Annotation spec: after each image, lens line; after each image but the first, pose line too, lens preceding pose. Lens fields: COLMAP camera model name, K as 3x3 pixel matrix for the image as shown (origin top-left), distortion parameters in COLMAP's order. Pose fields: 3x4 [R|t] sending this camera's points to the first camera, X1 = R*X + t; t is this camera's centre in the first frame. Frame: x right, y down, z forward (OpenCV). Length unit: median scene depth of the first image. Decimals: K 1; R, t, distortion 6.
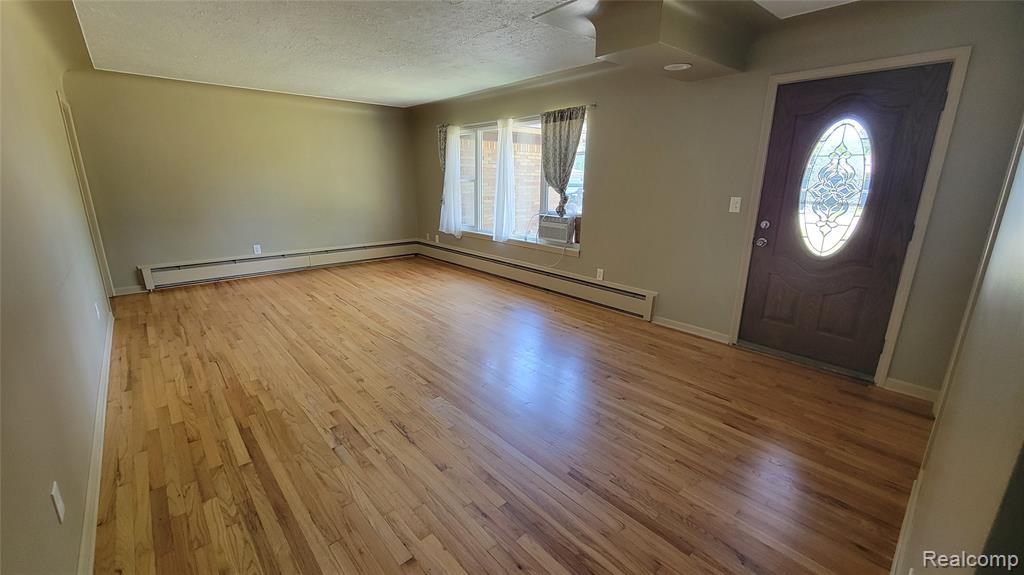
lens RADIAL K [[417.8, 0, 510.0], [0, 417.8, 288.1], [0, 0, 1]] dist [0.000300, -0.002369]
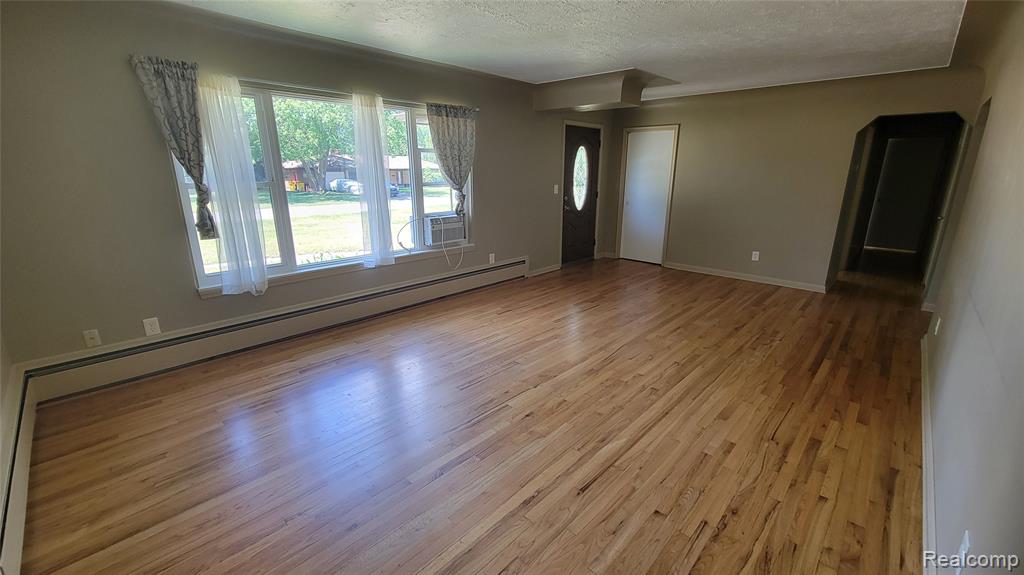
lens RADIAL K [[417.8, 0, 512.4], [0, 417.8, 287.7], [0, 0, 1]] dist [0.000300, -0.002369]
pose [[-0.090314, -0.275359, 0.957090, -1.223635], [0.256890, 0.922055, 0.289520, -0.371281], [-0.962211, 0.272015, -0.012538, 1.307546]]
